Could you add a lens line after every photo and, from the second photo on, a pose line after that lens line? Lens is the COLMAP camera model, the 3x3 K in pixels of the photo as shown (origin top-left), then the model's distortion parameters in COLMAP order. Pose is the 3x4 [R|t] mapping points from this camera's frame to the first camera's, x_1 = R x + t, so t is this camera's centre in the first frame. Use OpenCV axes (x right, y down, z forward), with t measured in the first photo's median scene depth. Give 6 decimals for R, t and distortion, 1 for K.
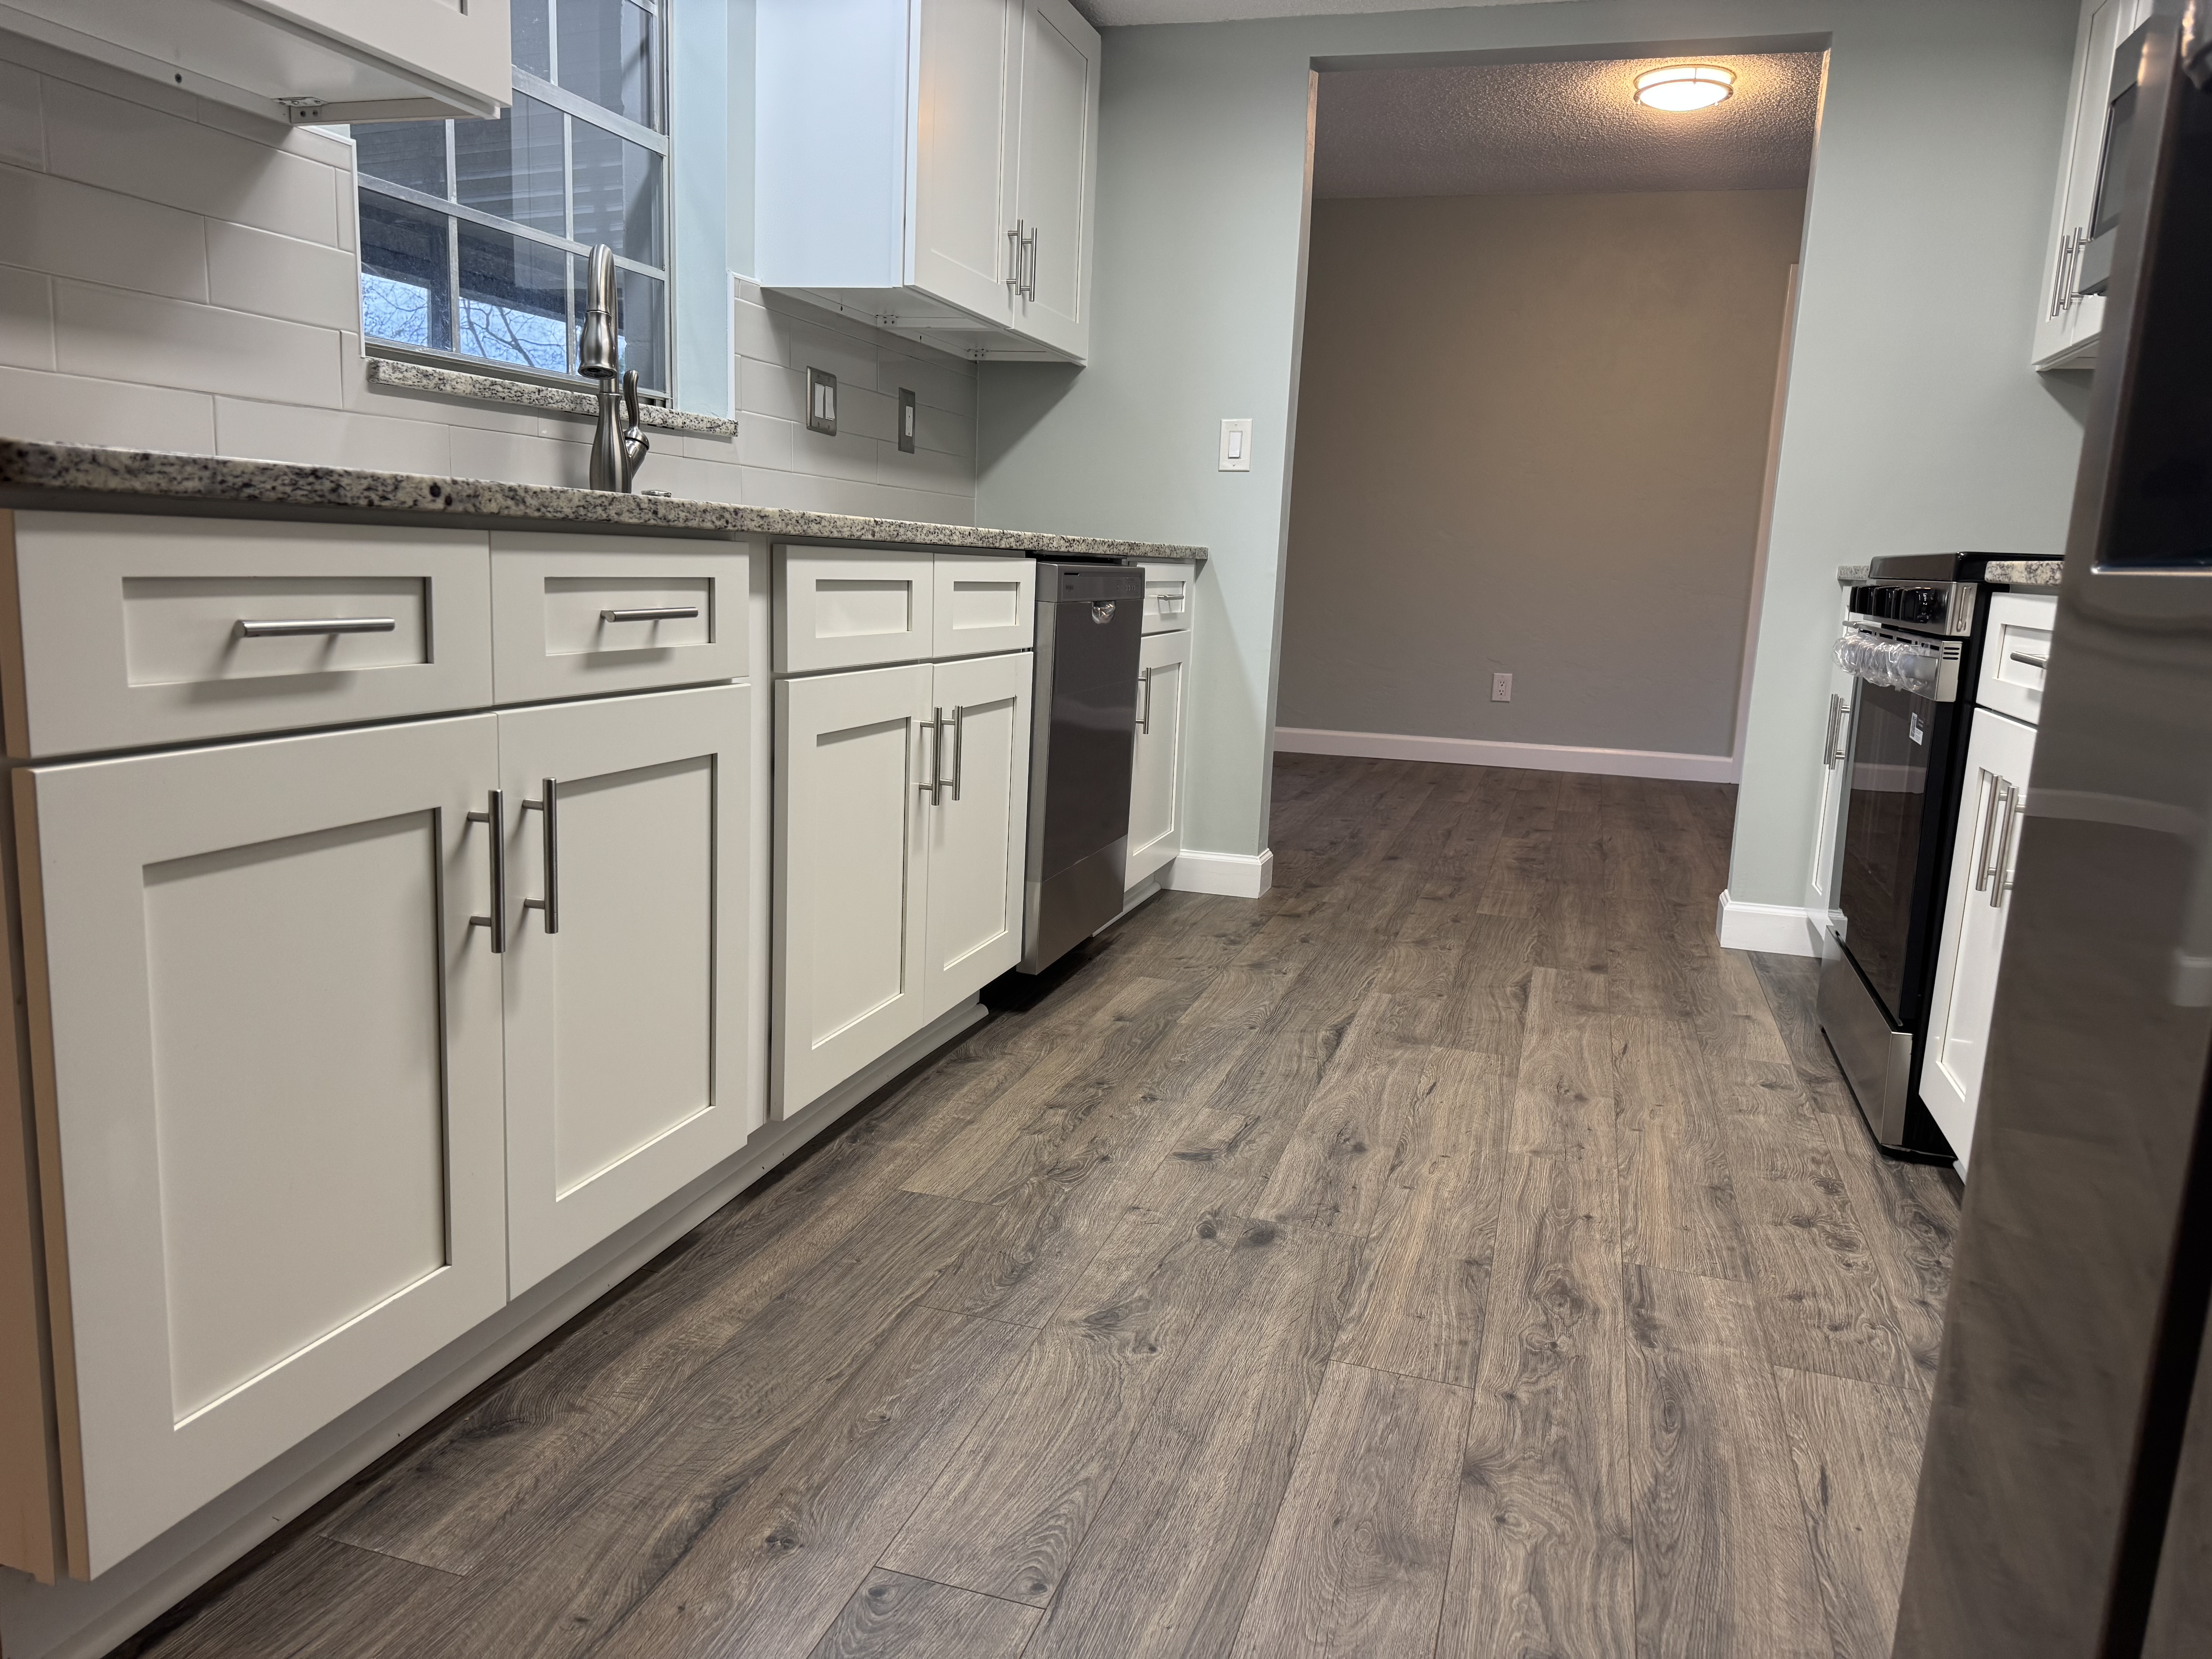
lens RADIAL K [[1541.9, 0, 1106.0], [0, 1541.9, 829.5], [0, 0, 1]] dist [0.214859, -0.366824]
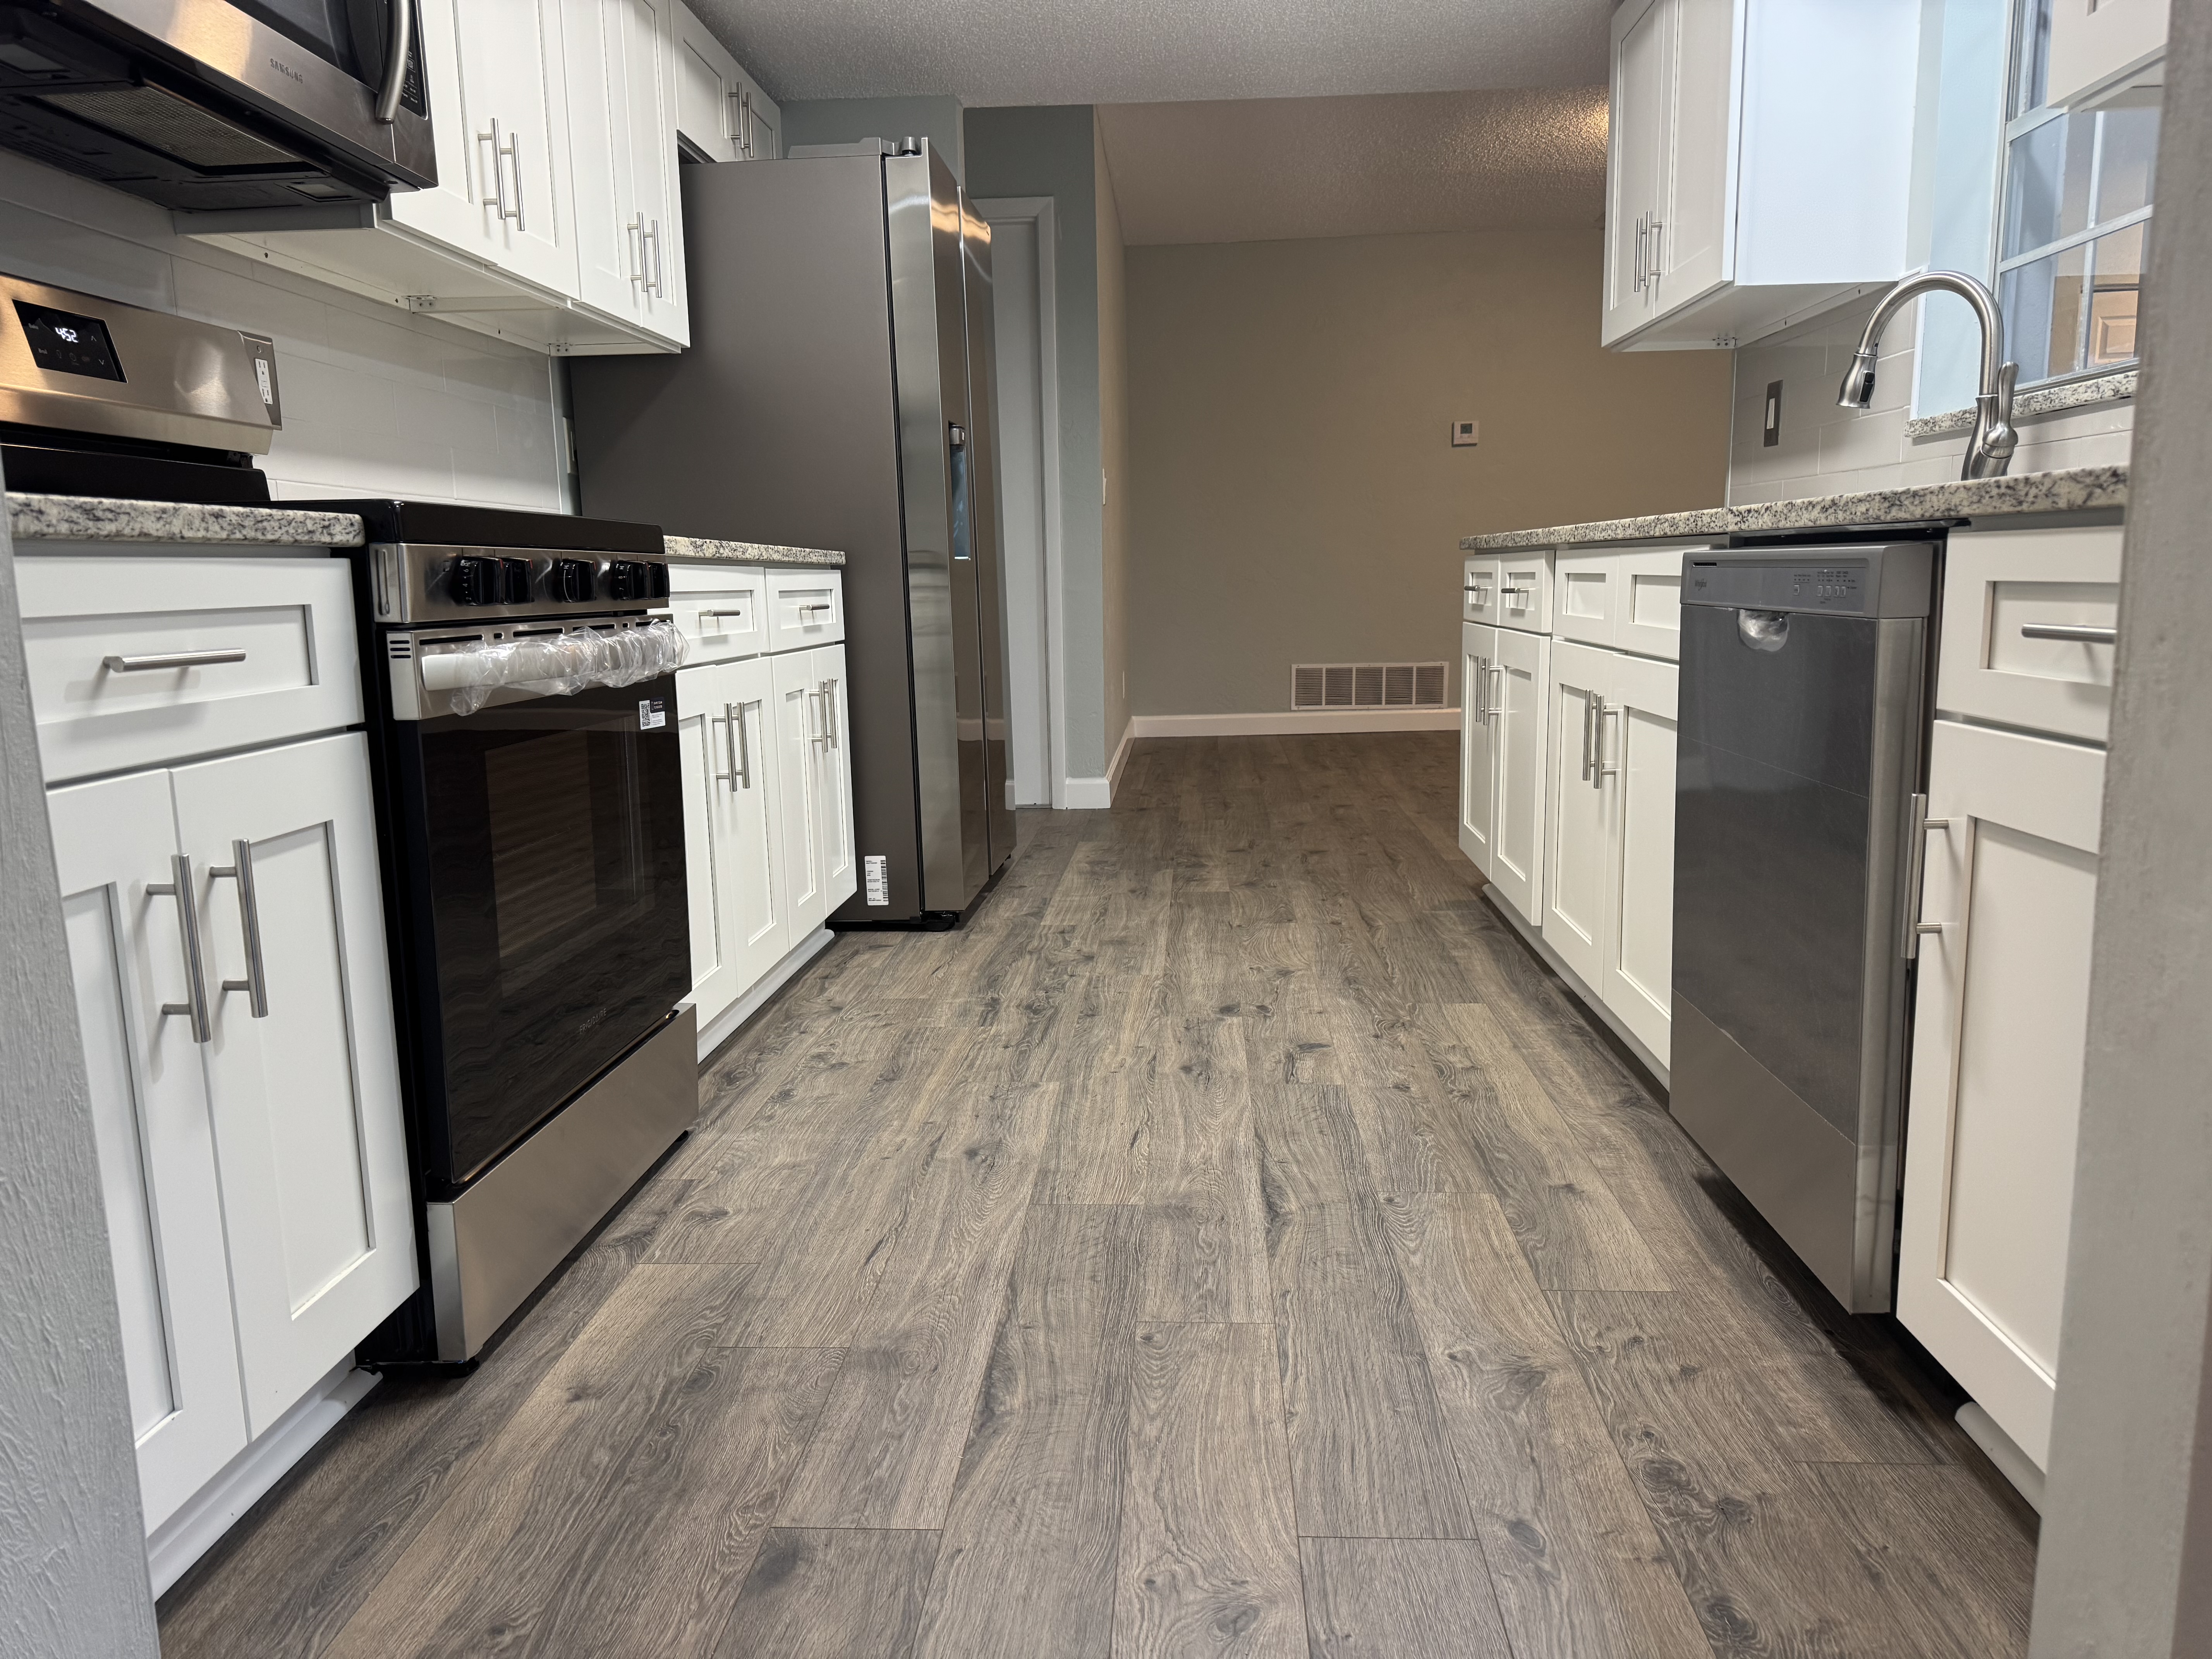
lens RADIAL K [[1541.9, 0, 1106.0], [0, 1541.9, 829.5], [0, 0, 1]] dist [0.214859, -0.366824]
pose [[-0.970873, 0.009452, -0.239409, 0.459175], [-0.069084, 0.945741, 0.317493, -0.294796], [0.229420, 0.324784, -0.917541, 1.851960]]
